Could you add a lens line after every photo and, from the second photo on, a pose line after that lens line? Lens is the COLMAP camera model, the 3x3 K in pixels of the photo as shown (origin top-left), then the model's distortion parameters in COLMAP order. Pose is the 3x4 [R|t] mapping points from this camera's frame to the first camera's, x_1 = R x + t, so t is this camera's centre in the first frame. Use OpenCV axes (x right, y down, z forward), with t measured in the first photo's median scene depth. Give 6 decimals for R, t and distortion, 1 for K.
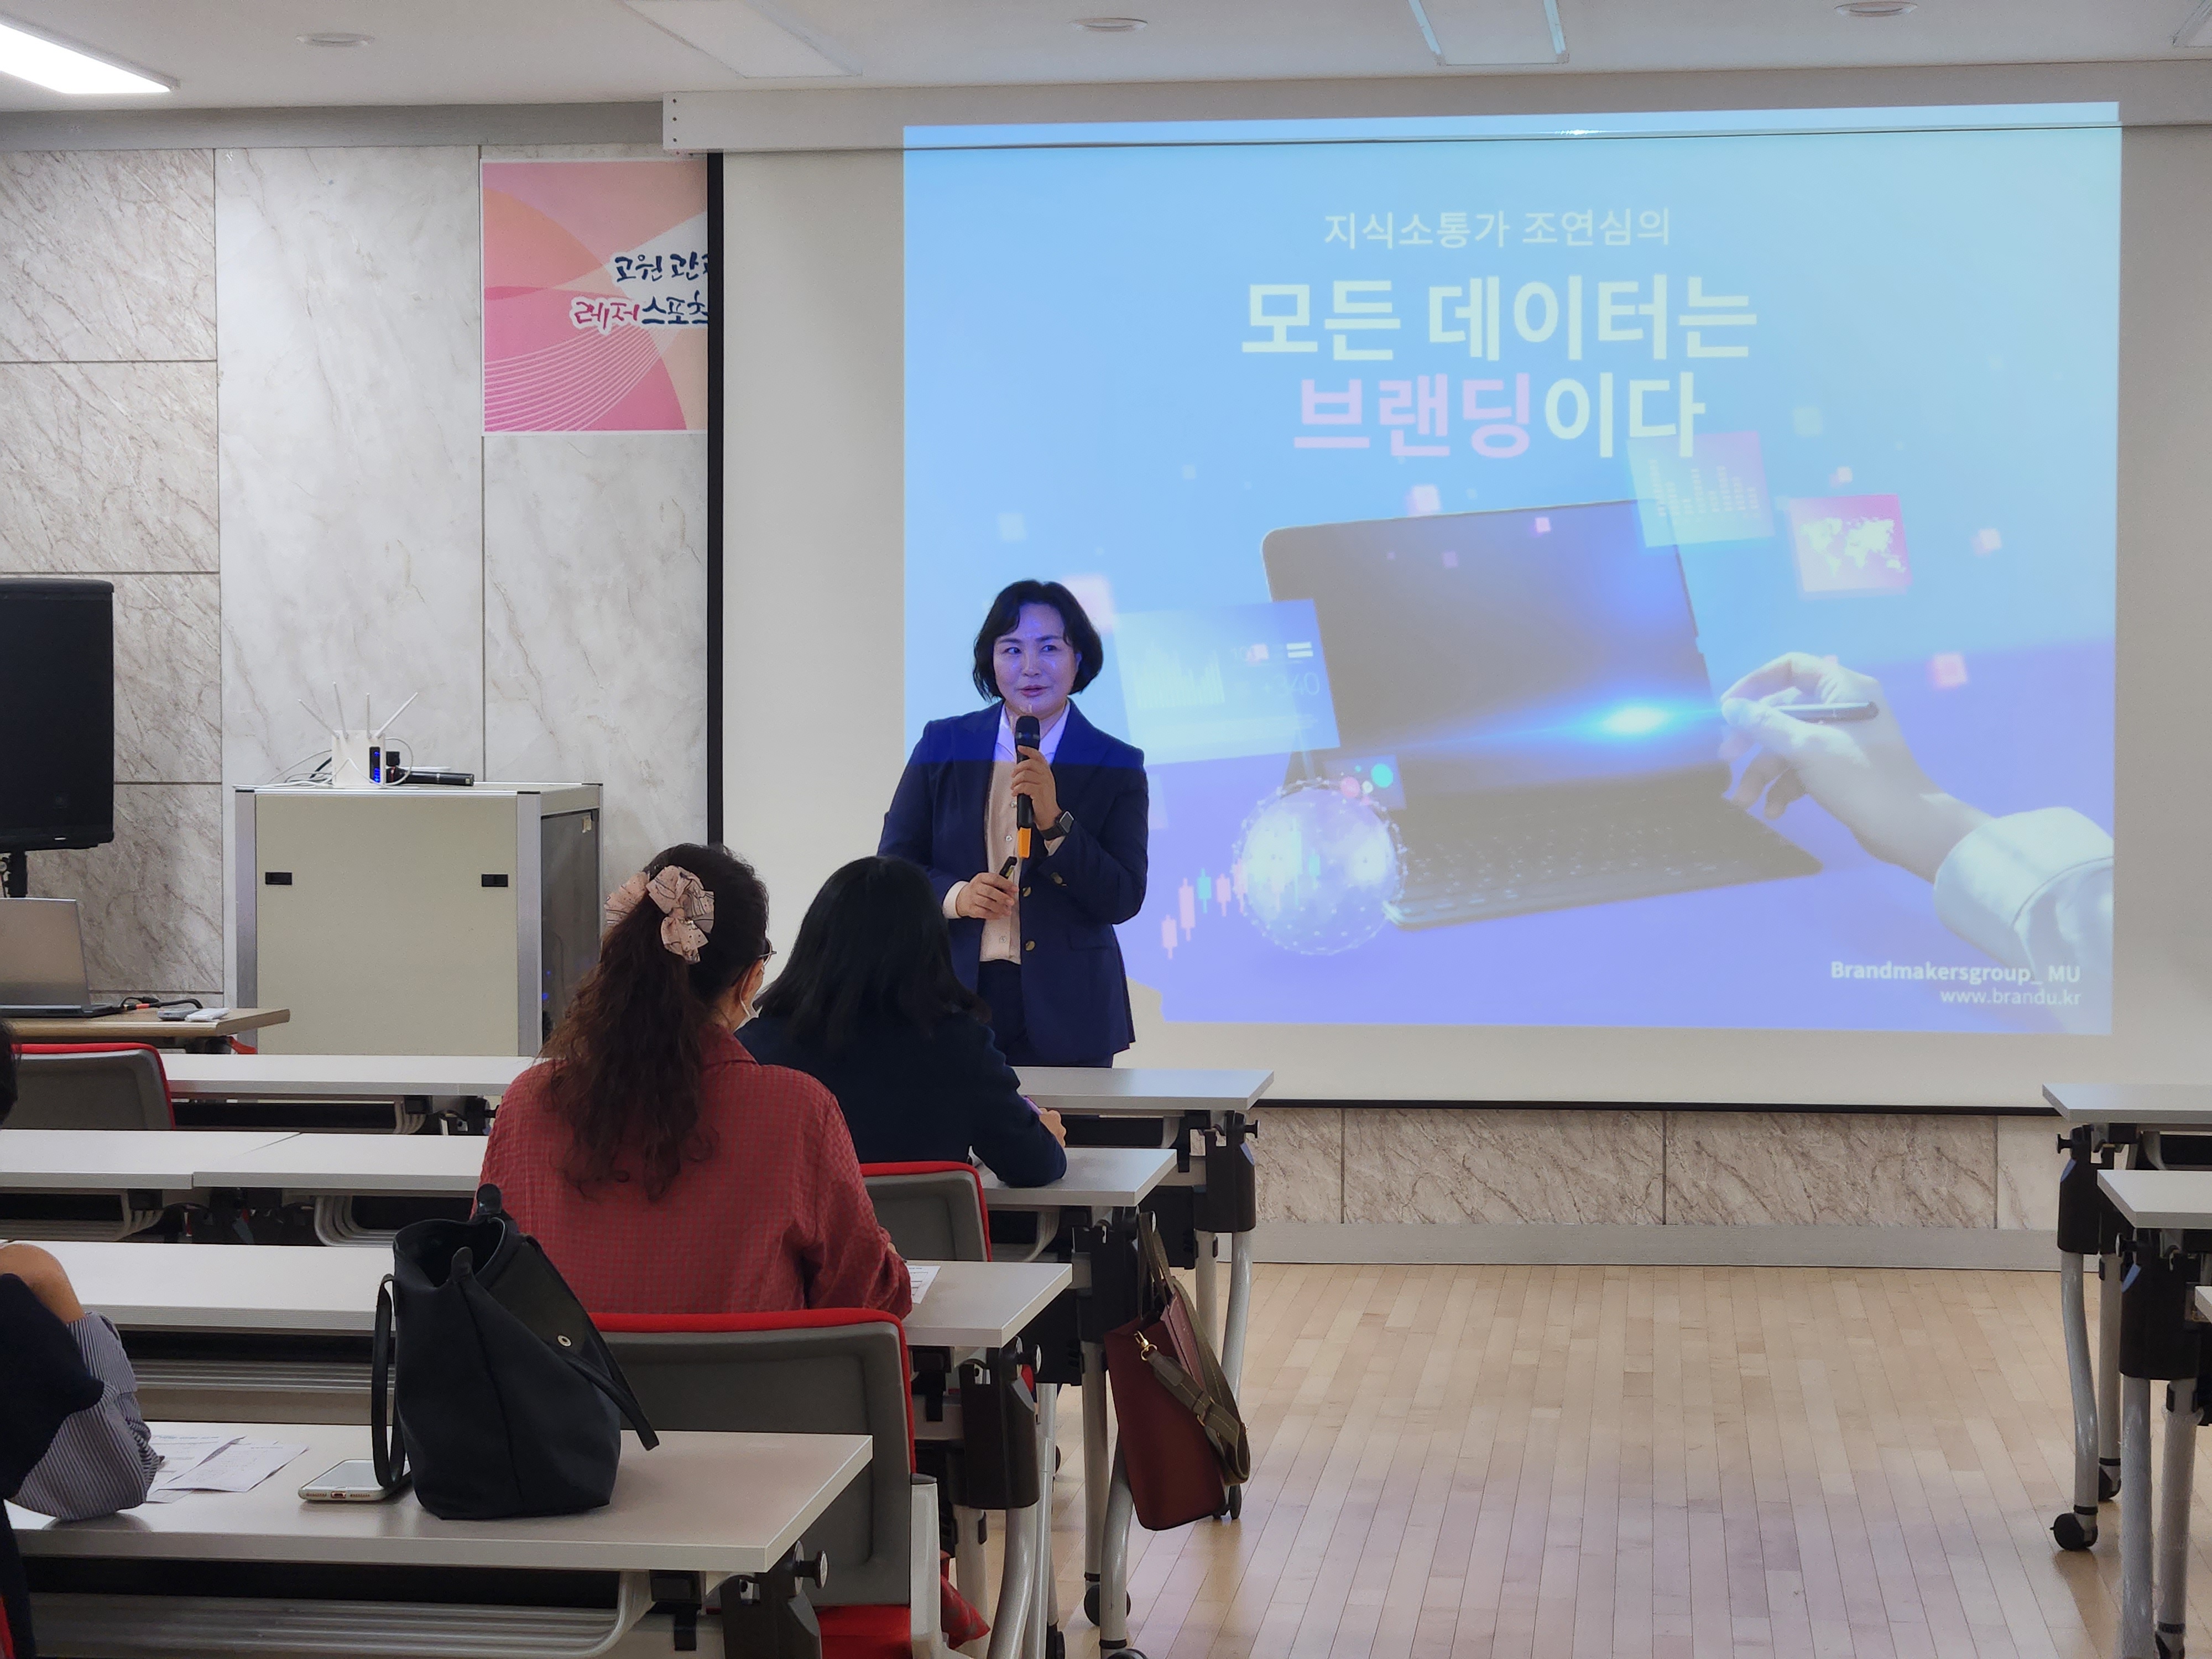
lens RADIAL K [[4334.9, 0, 1096.6], [0, 4334.9, 788.0], [0, 0, 1]] dist [0.086925, 0.000000]
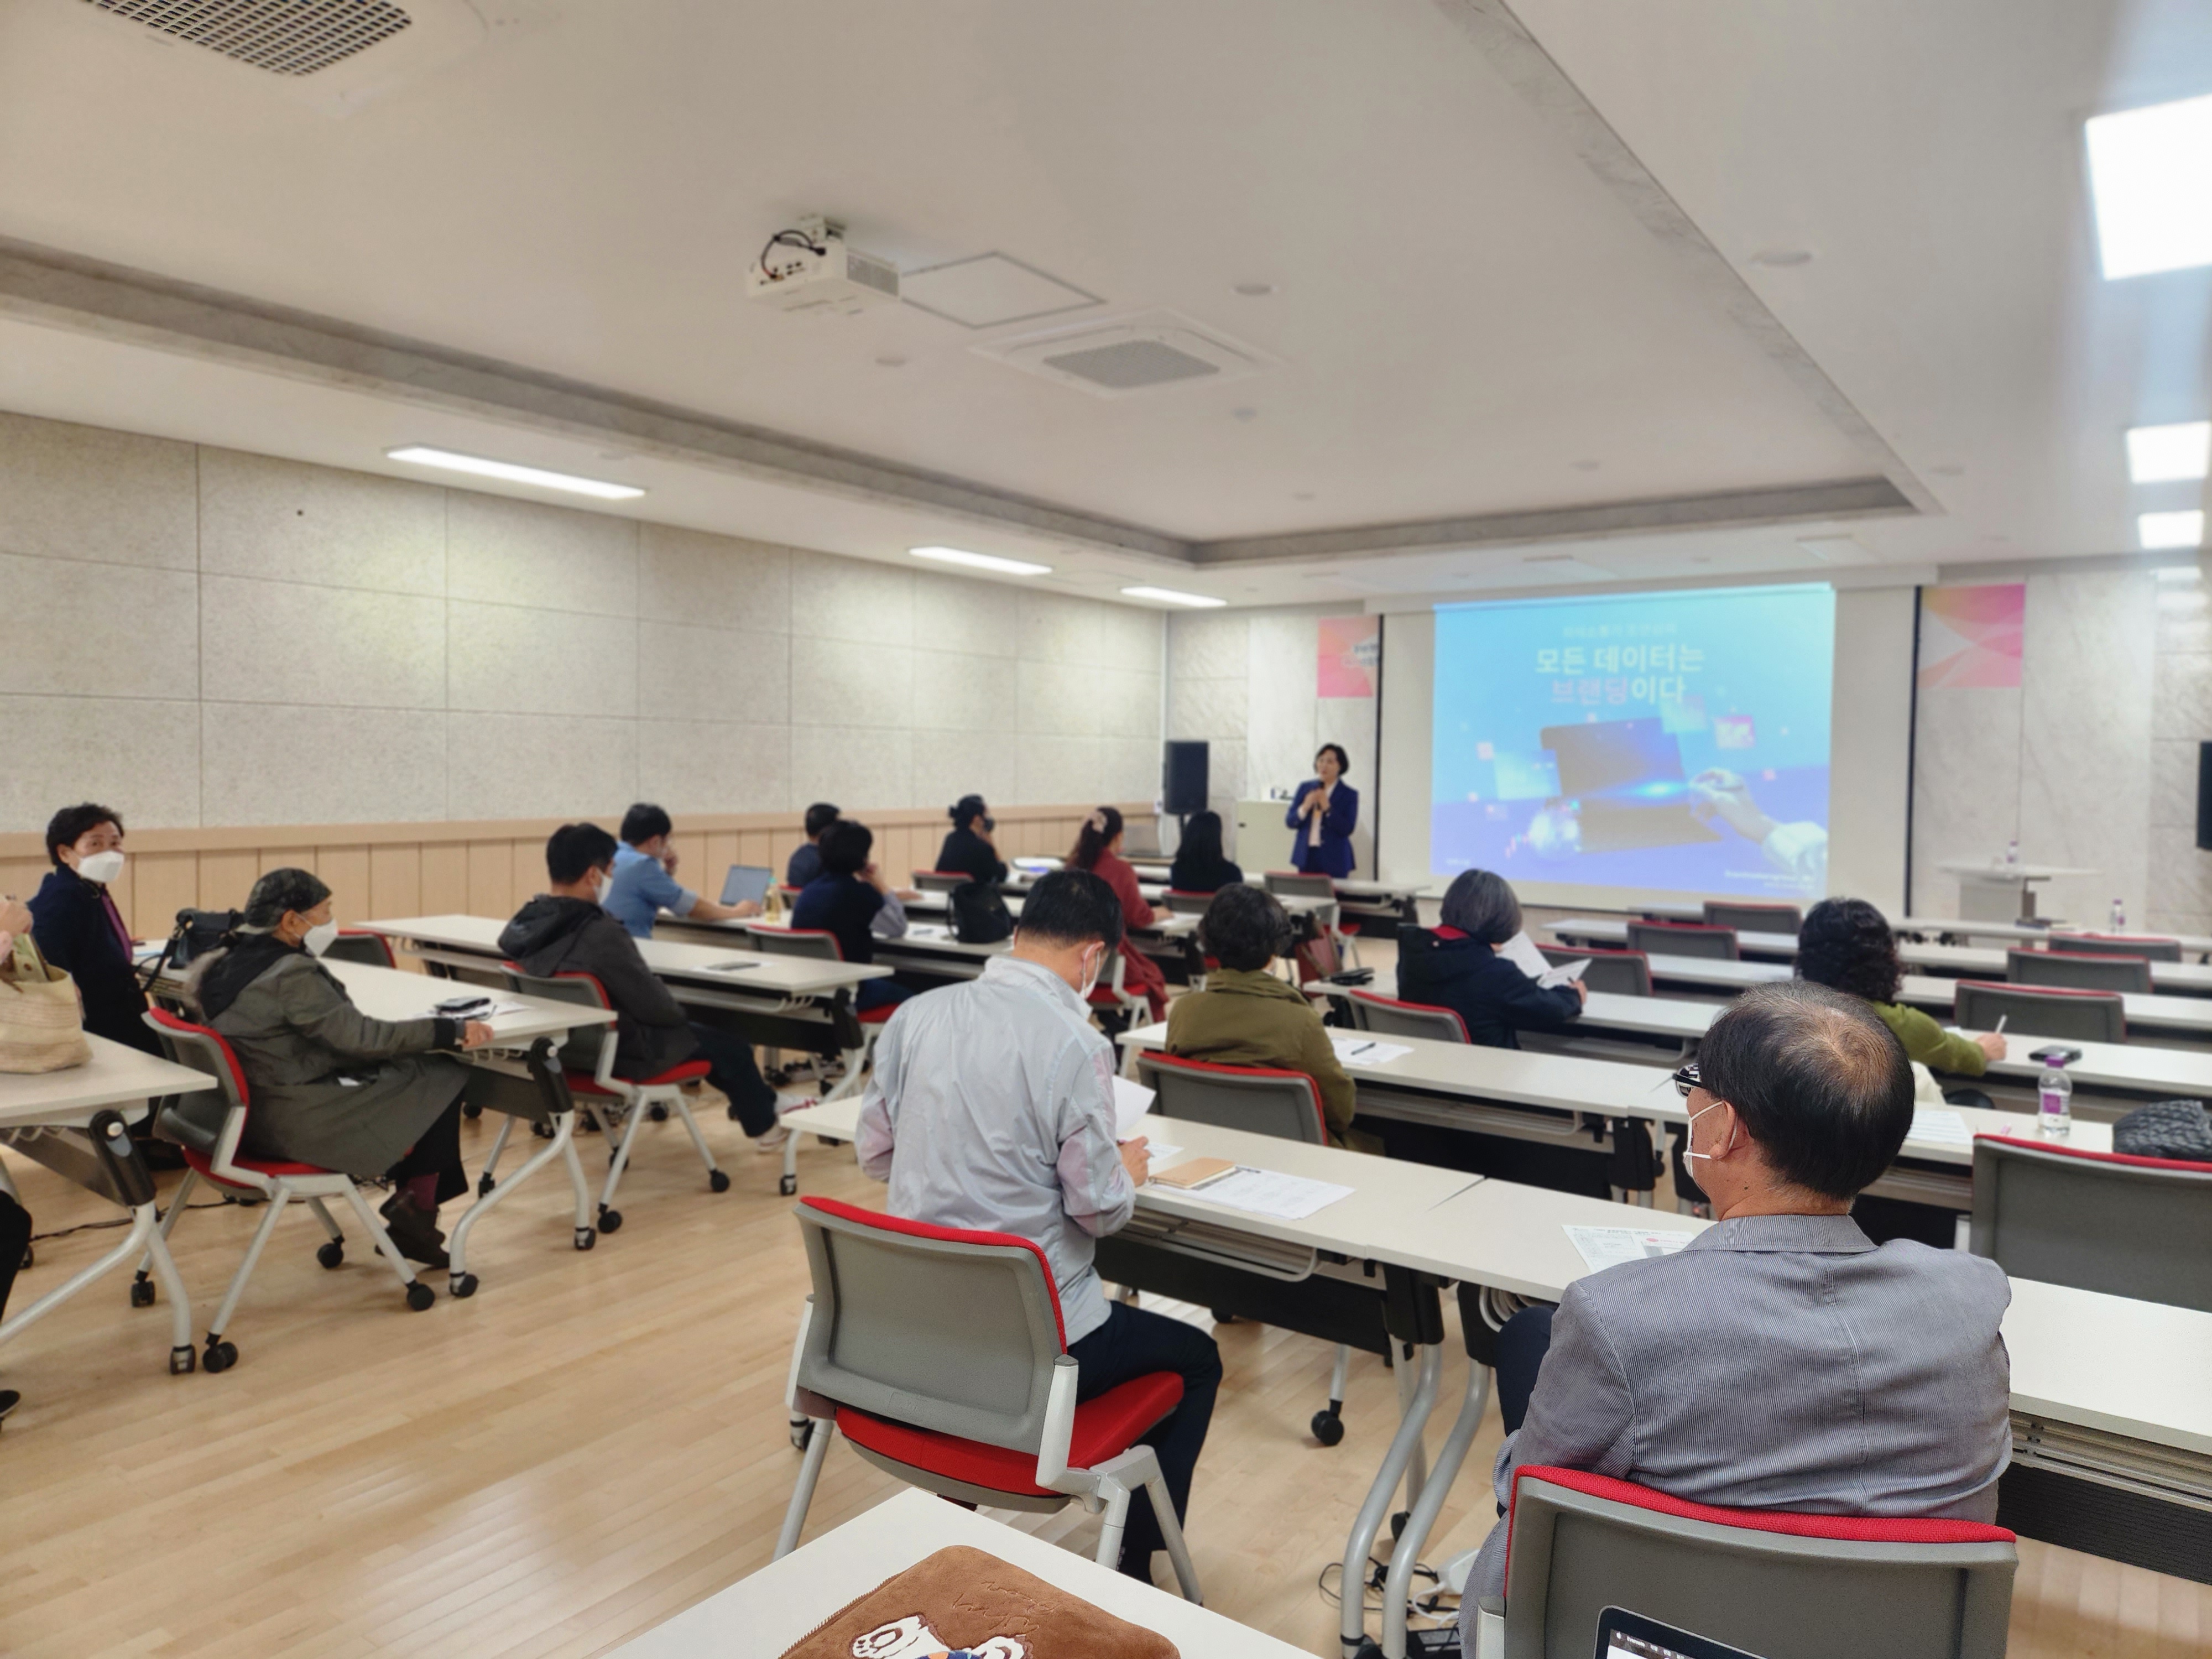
lens RADIAL K [[1445.9, 0, 1071.1], [0, 1445.9, 824.1], [0, 0, 1]] dist [0.010904, -0.003558]
pose [[0.876204, 0.033958, -0.480743, 0.251036], [-0.027771, 0.999415, 0.019980, 0.000079], [0.481140, -0.004156, 0.876634, -0.097163]]
